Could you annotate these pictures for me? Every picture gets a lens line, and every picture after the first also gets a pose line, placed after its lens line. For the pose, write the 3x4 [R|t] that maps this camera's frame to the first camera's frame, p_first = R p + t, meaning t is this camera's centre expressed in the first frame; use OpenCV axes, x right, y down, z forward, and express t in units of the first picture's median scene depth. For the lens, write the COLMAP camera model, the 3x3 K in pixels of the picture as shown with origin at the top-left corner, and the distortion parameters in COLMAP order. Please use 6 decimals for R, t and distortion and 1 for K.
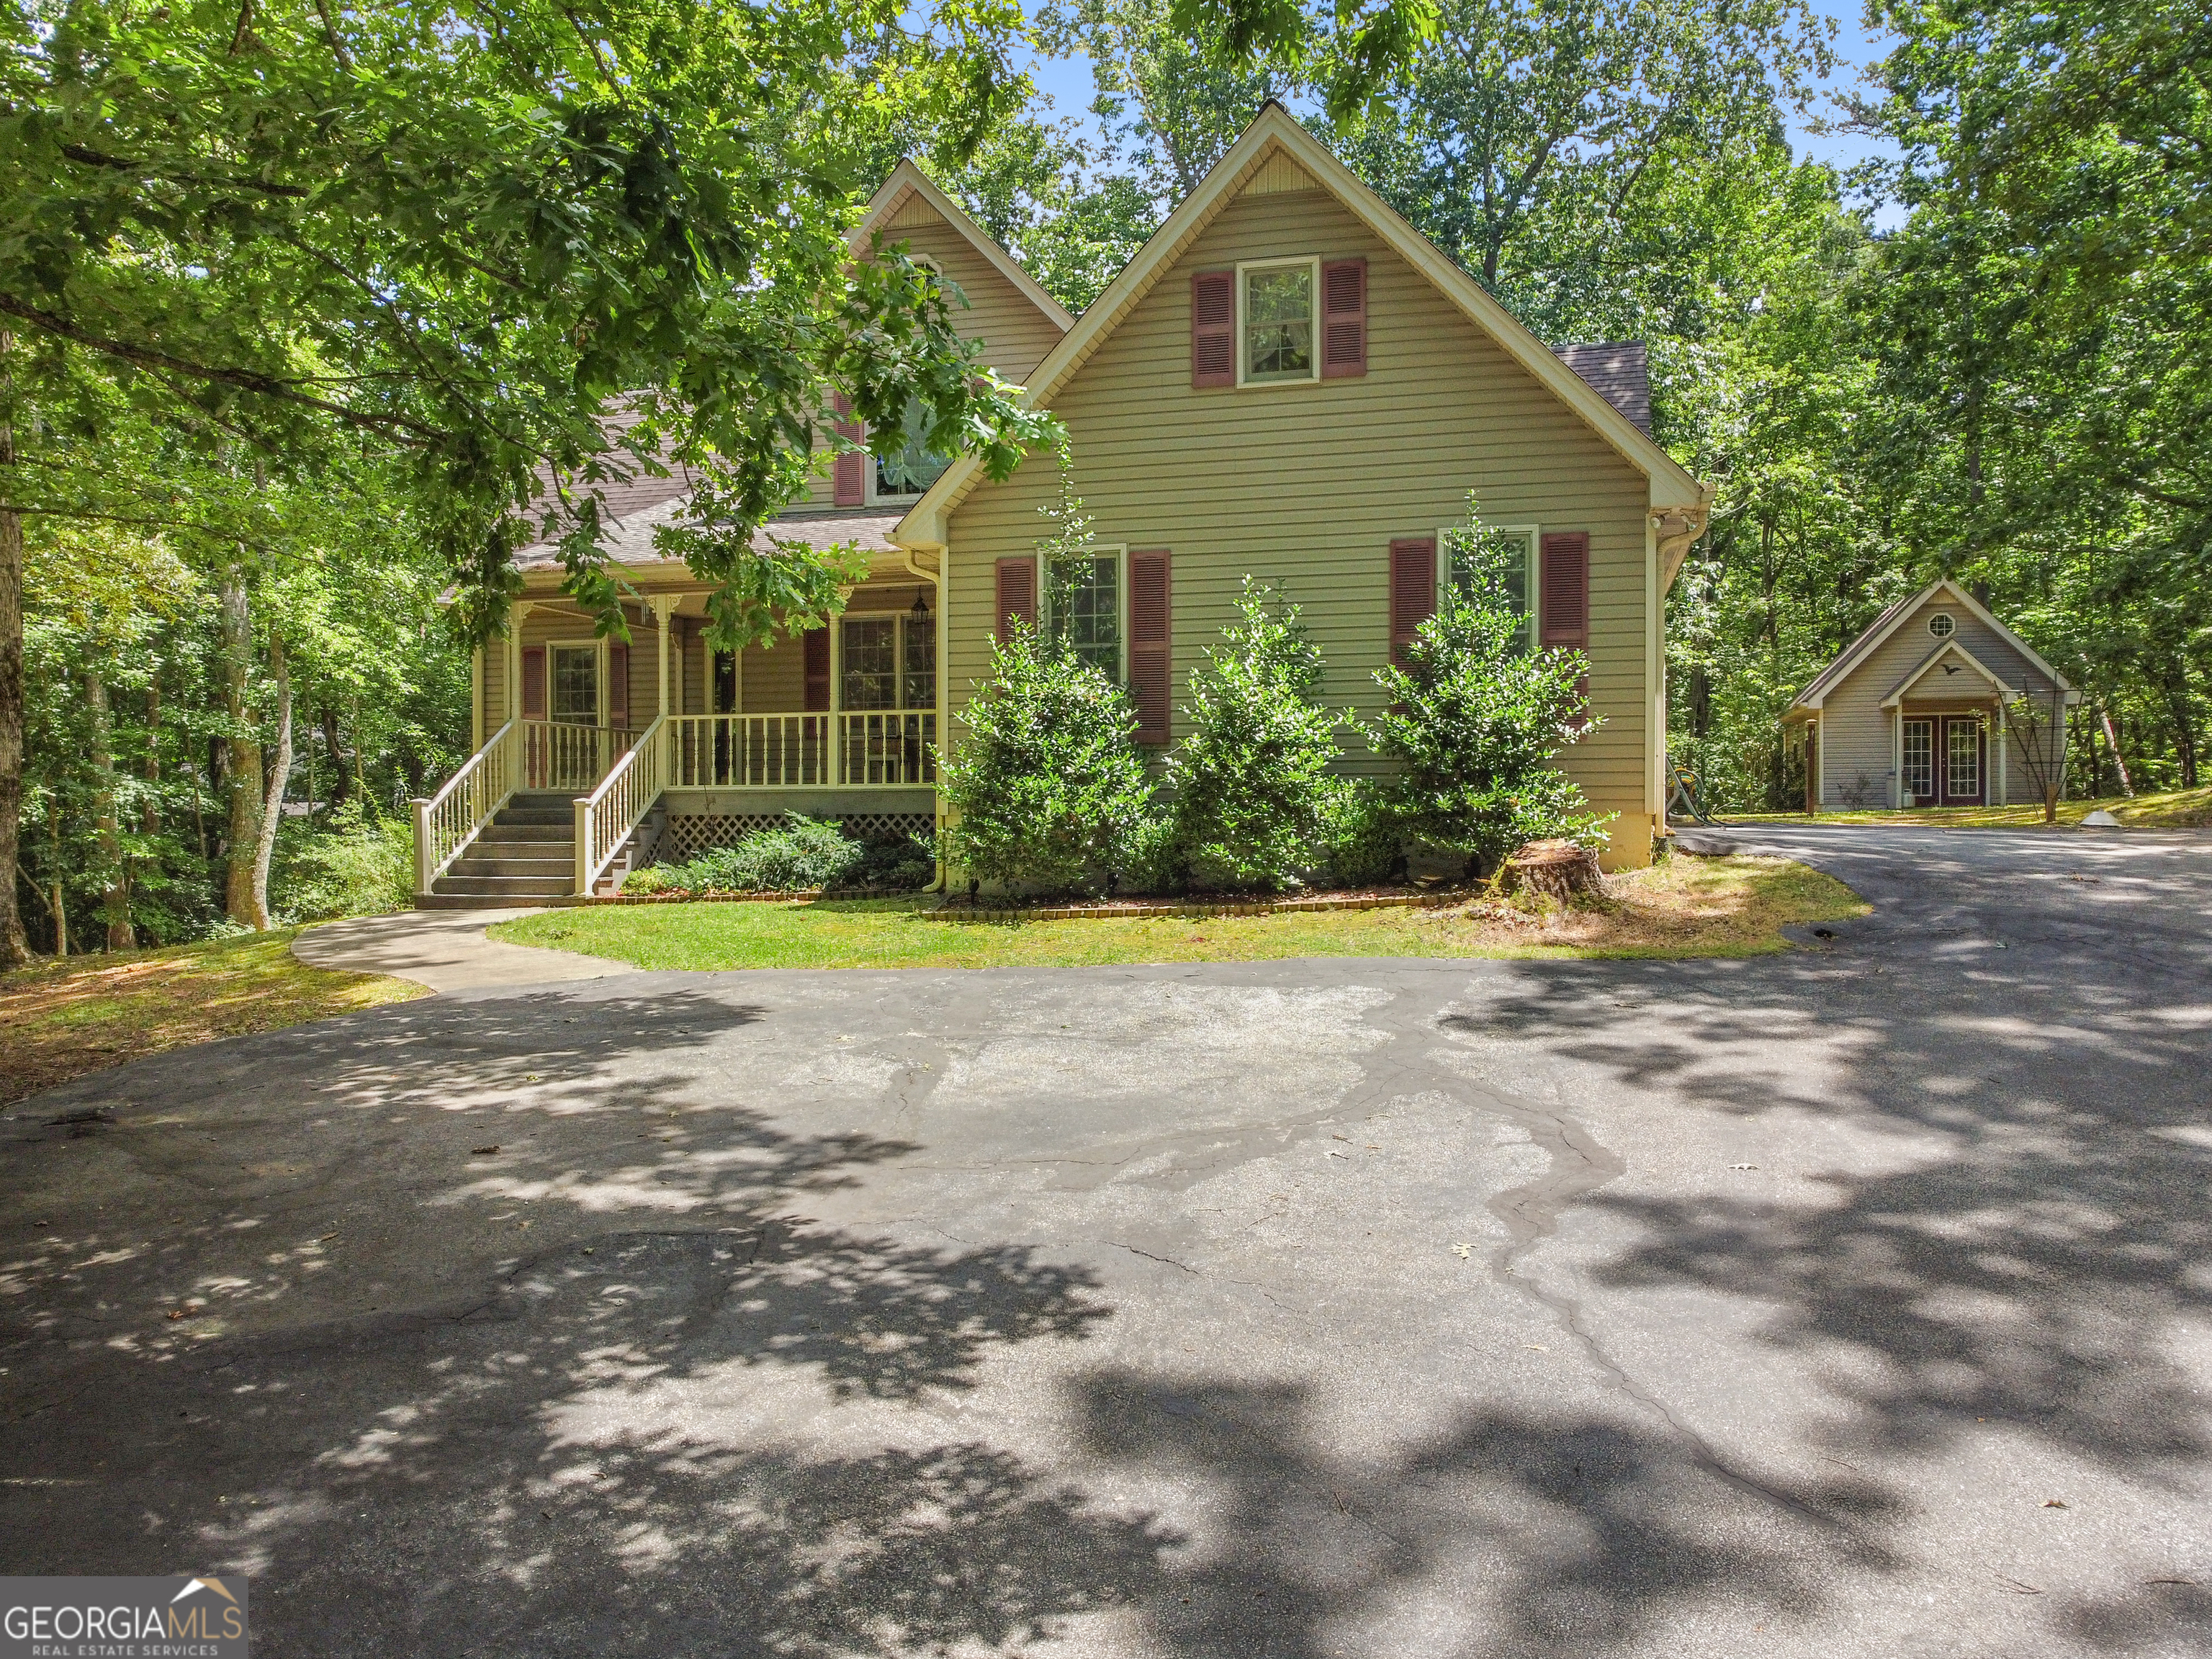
lens RADIAL K [[1714.6, 0, 1106.0], [0, 1714.6, 829.5], [0, 0, 1]] dist [0.009073, -0.007439]
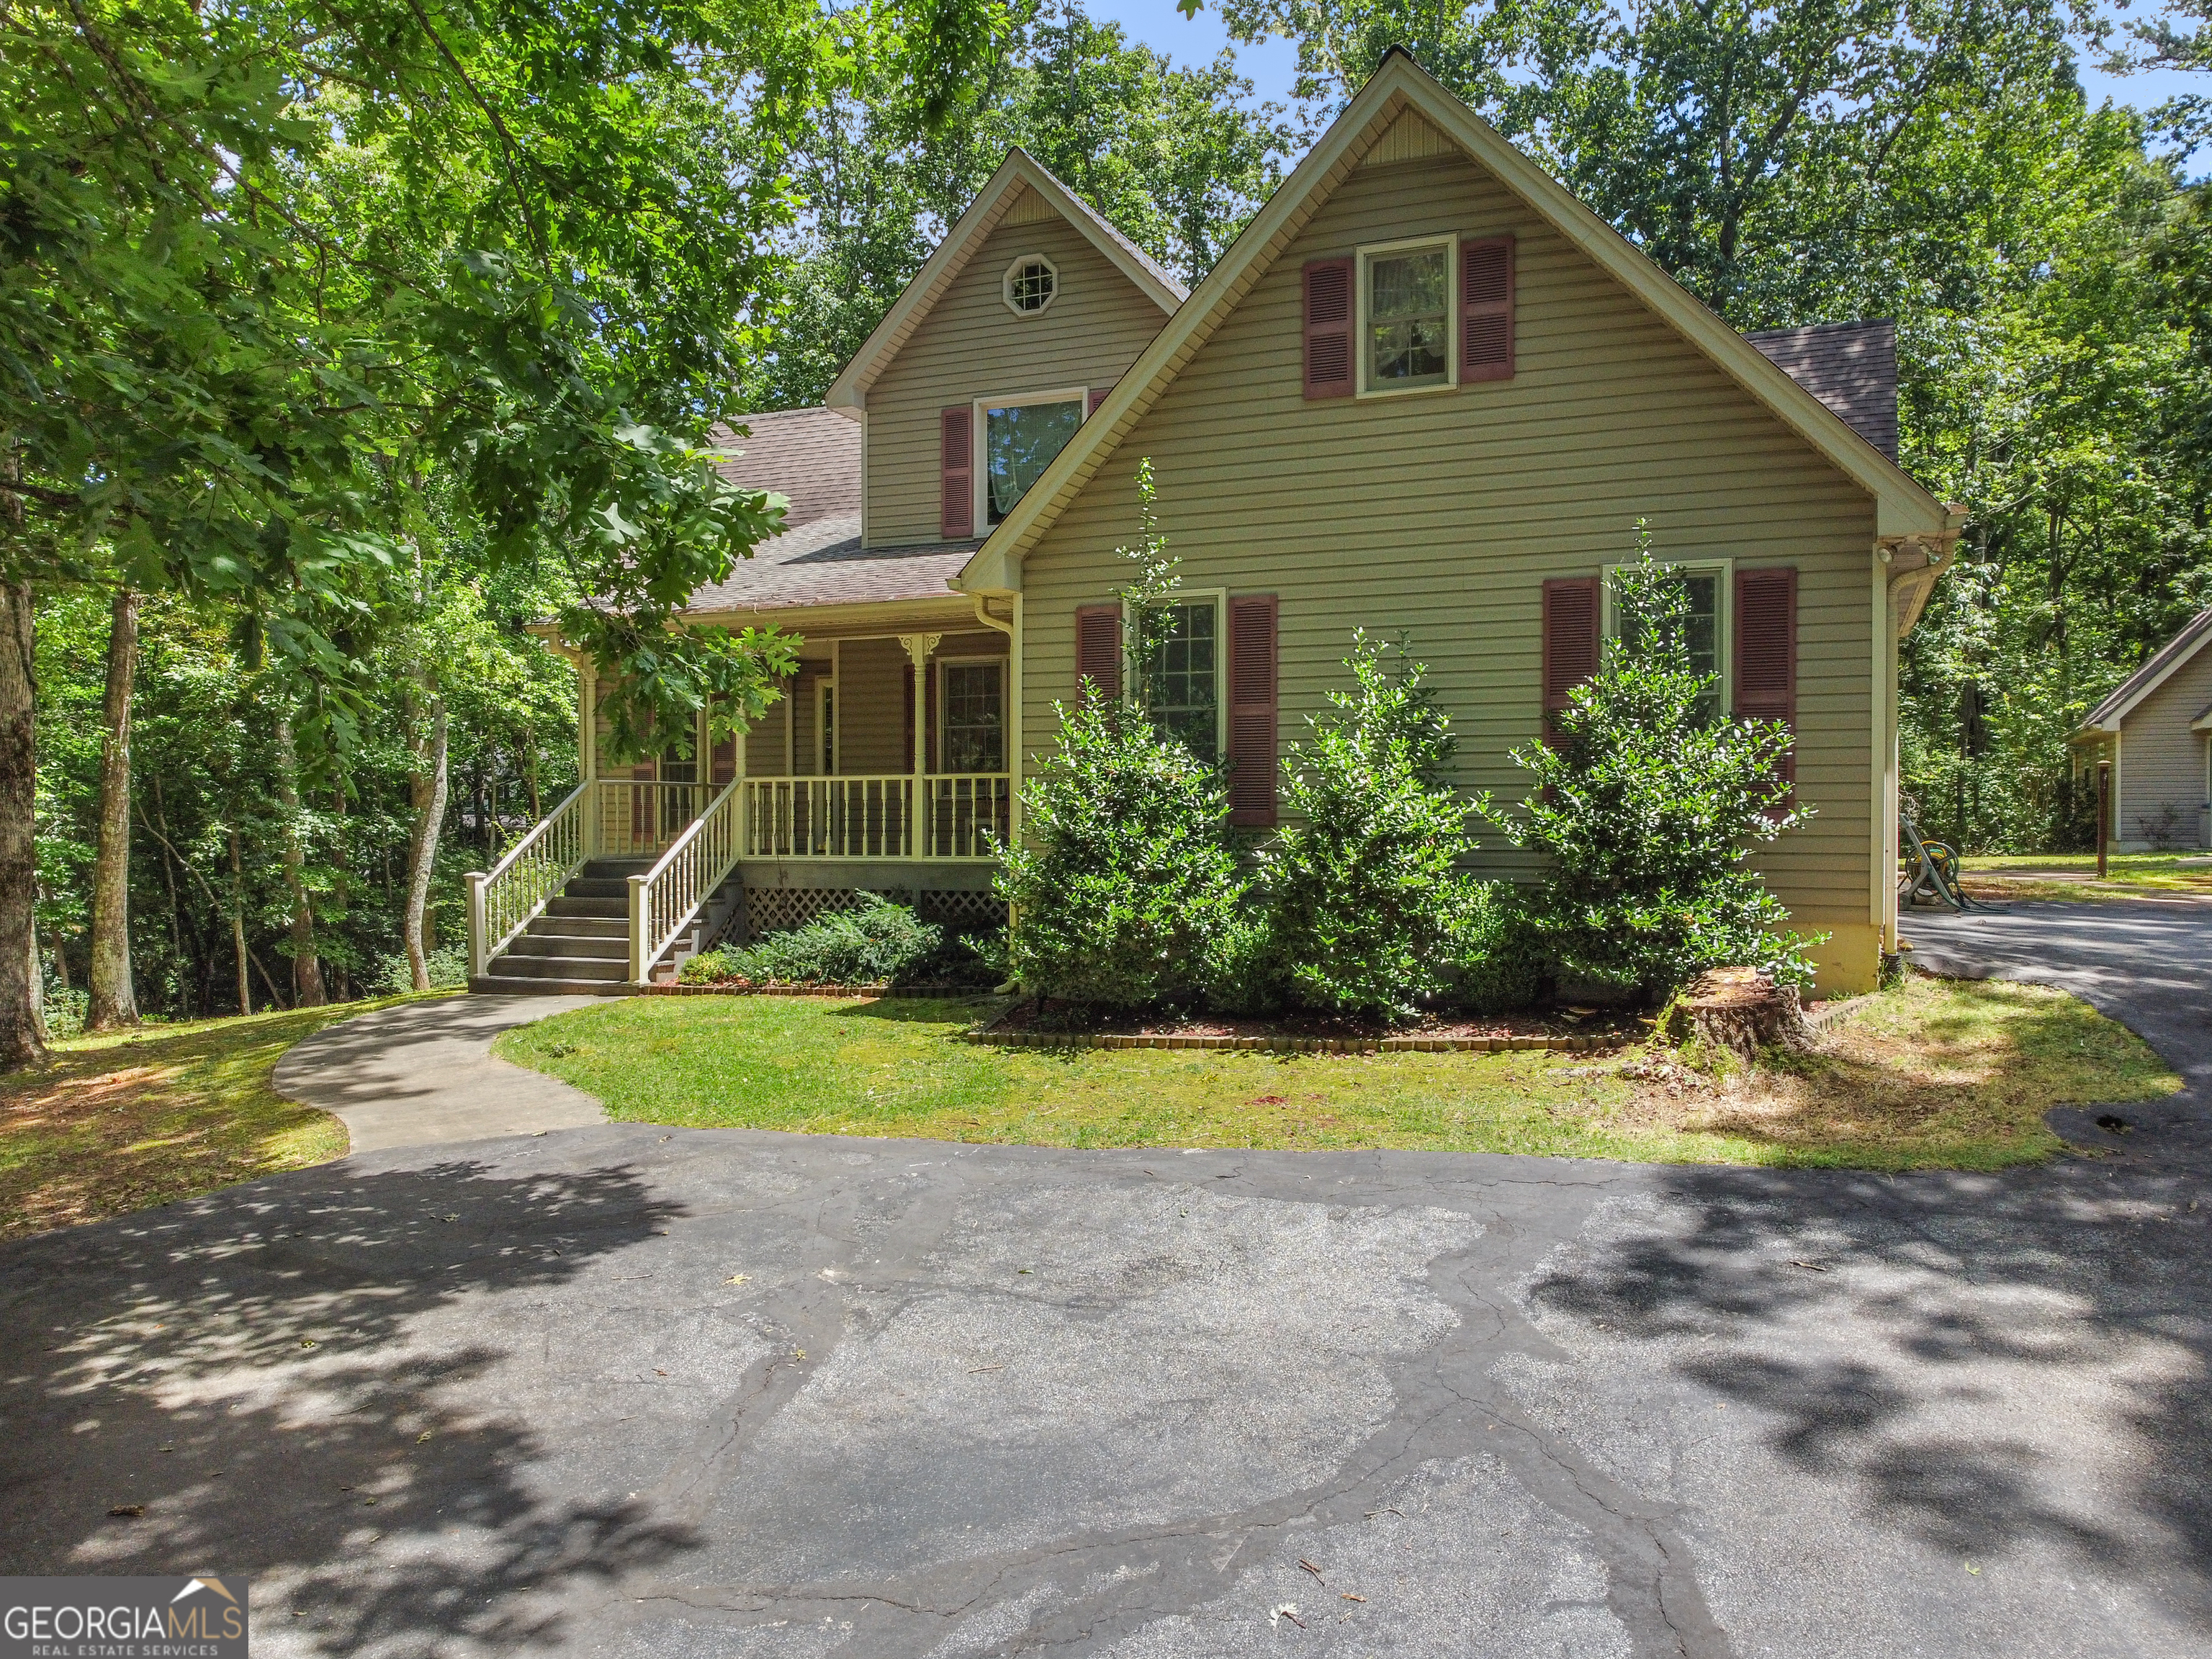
lens RADIAL K [[1714.6, 0, 1106.0], [0, 1714.6, 829.5], [0, 0, 1]] dist [0.009073, -0.007439]
pose [[0.990328, 0.002727, -0.138722, 0.072104], [-0.002585, 0.999996, 0.001202, -0.049942], [0.138725, -0.000832, 0.990331, 0.162877]]
